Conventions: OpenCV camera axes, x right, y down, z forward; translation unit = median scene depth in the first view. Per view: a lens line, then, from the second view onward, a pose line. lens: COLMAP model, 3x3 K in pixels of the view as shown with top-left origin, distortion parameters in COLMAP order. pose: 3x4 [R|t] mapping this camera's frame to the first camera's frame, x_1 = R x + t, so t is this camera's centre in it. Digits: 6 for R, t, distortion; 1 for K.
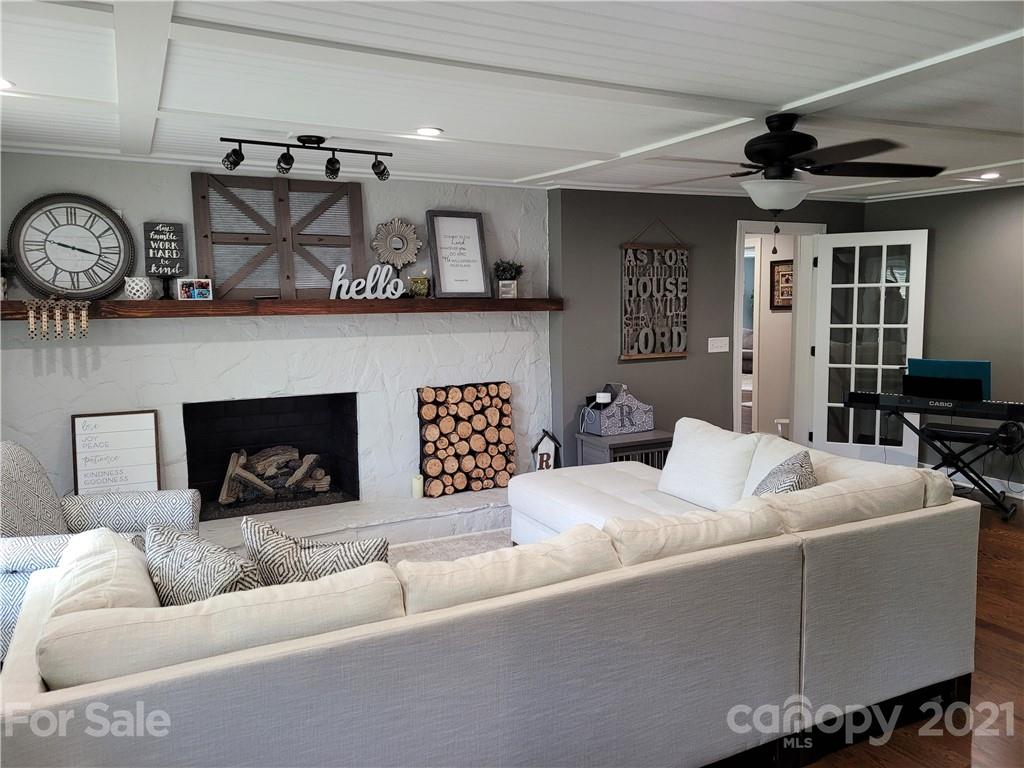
lens RADIAL K [[767.3, 0, 514.0], [0, 767.3, 385.1], [0, 0, 1]] dist [0.027837, 0.004155]
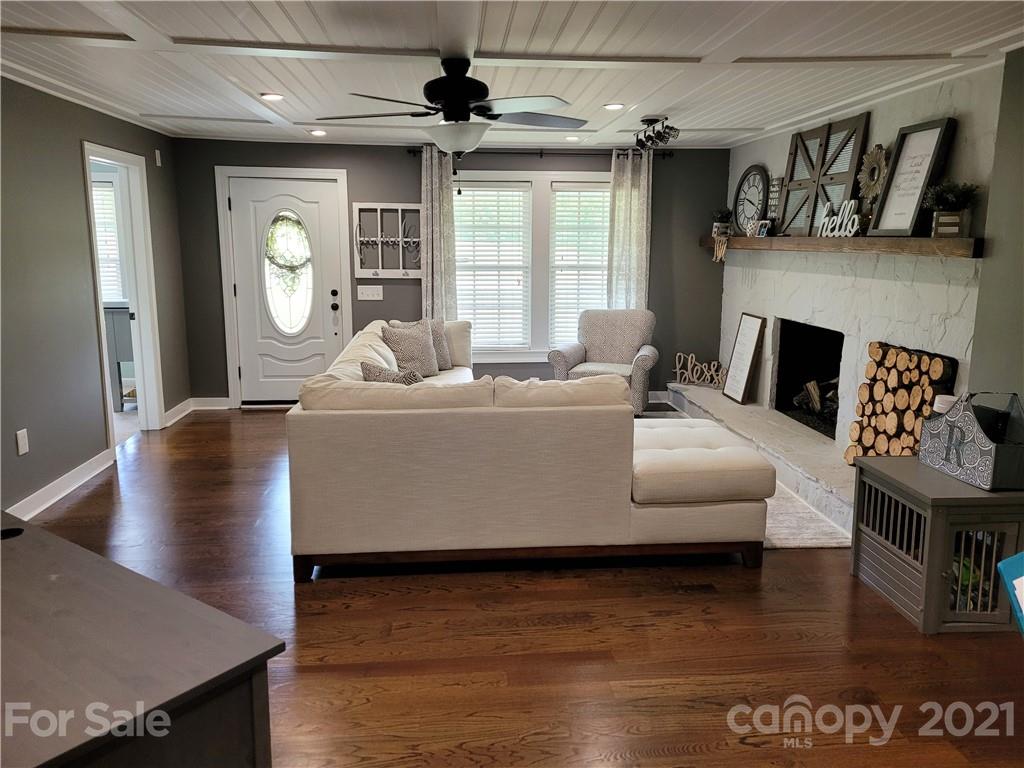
lens RADIAL K [[767.3, 0, 513.8], [0, 767.3, 378.9], [0, 0, 1]] dist [0.027837, 0.004155]
pose [[-0.379006, 0.171211, -0.909418, 0.811503], [-0.114024, 0.966607, 0.229497, -0.106103], [0.918343, 0.190676, -0.346828, 0.913771]]
